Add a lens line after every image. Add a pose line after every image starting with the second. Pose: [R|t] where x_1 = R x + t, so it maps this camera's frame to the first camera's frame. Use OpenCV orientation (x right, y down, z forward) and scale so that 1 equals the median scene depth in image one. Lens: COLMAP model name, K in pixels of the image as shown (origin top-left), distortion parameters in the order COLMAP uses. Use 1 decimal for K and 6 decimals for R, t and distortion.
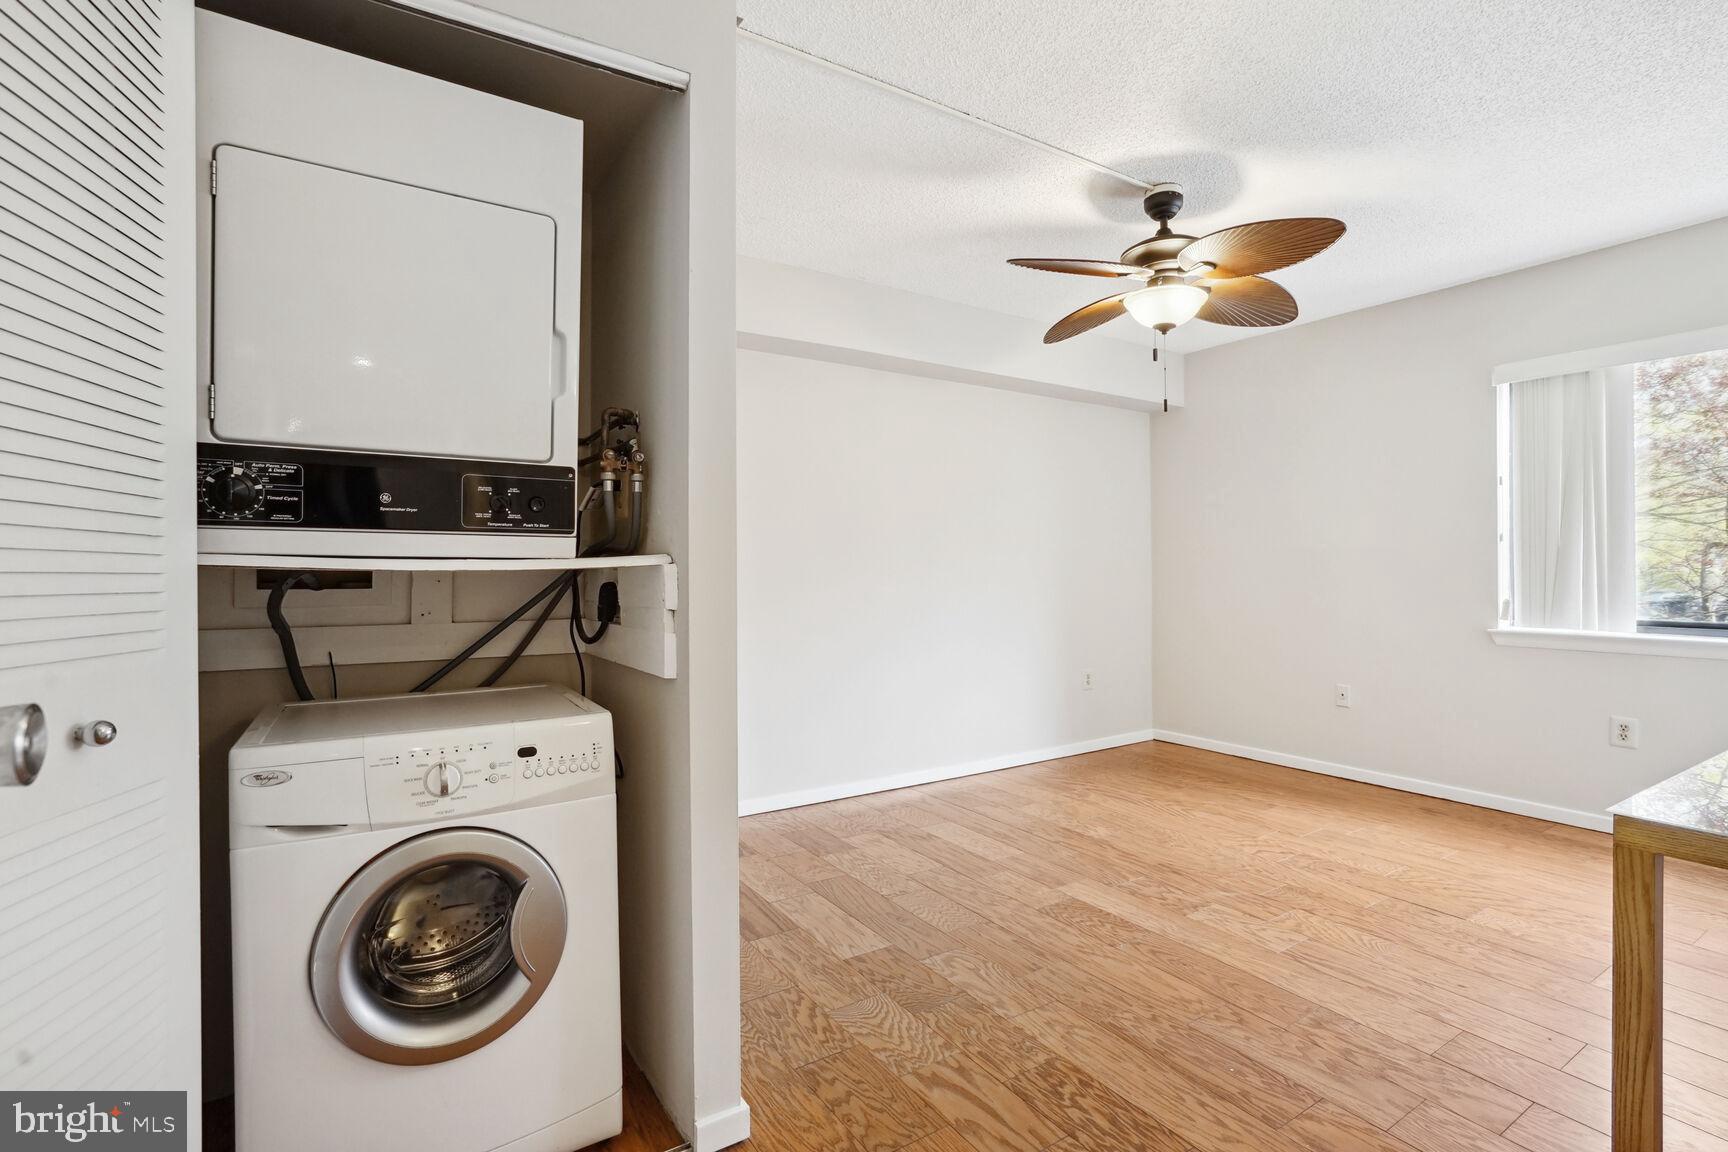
lens RADIAL K [[825.6, 0, 865.6], [0, 825.6, 568.7], [0, 0, 1]] dist [-0.025027, 0.026028]
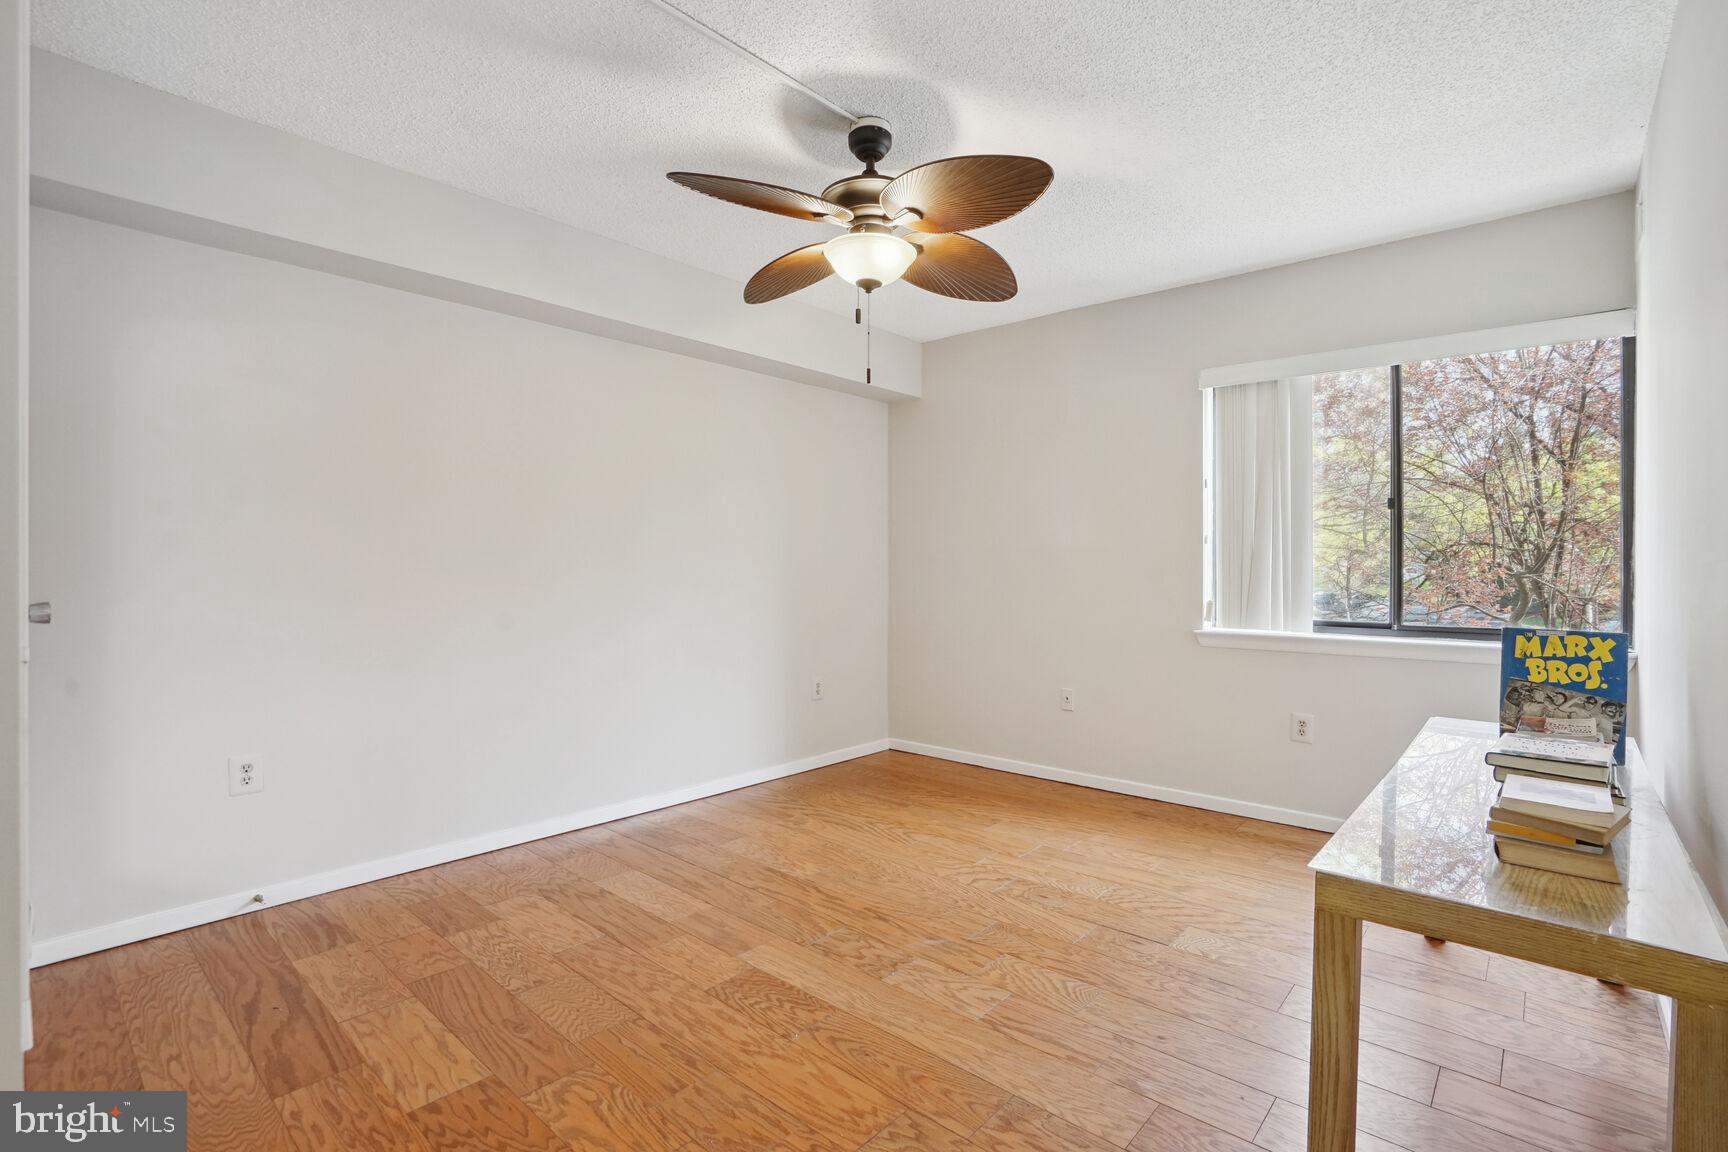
lens RADIAL K [[825.6, 0, 865.6], [0, 825.6, 568.7], [0, 0, 1]] dist [-0.025027, 0.026028]
pose [[0.964810, 0.007630, 0.262837, 0.139445], [-0.007714, 0.999970, -0.000712, 0.001665], [-0.262835, -0.001341, 0.964840, 0.177672]]
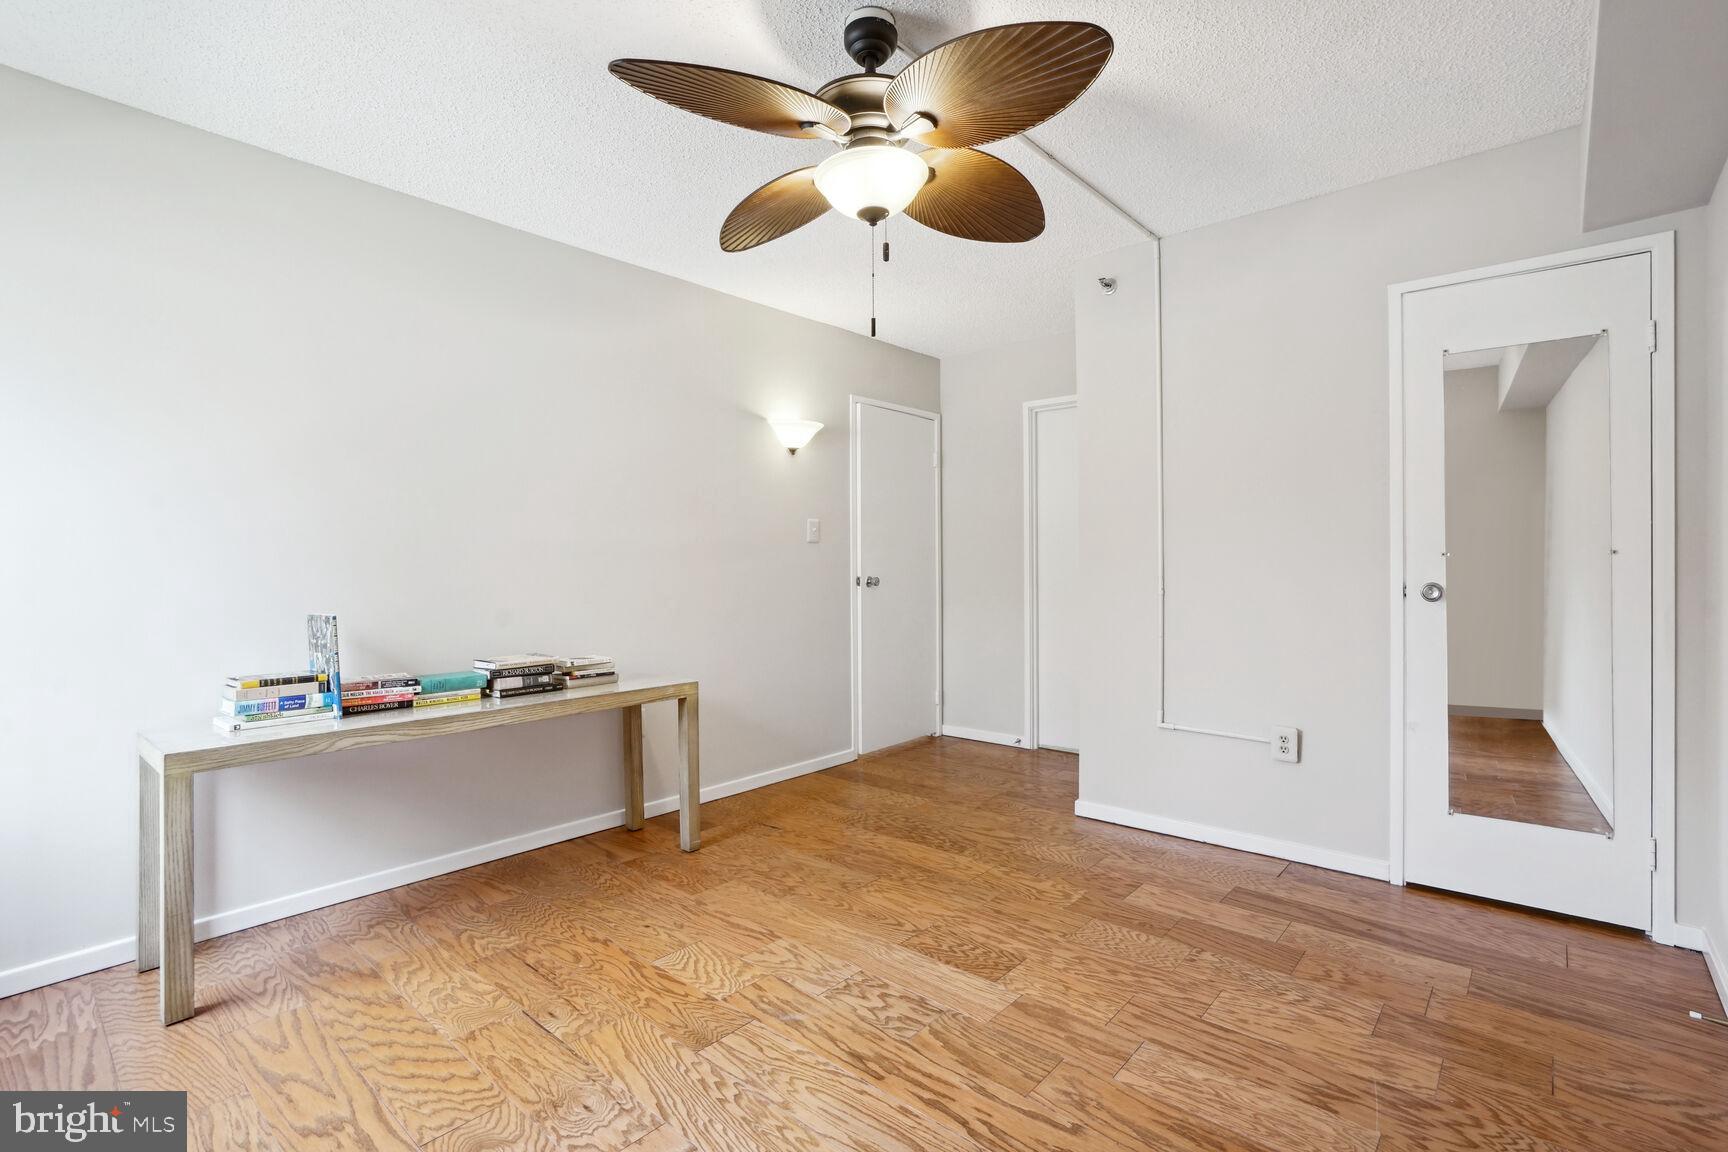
lens RADIAL K [[825.6, 0, 865.6], [0, 825.6, 568.7], [0, 0, 1]] dist [-0.025027, 0.026028]
pose [[-0.963603, 0.010692, -0.267125, 0.569311], [0.009882, 0.999942, 0.004377, 0.002323], [0.267156, 0.001578, -0.963652, 1.703149]]
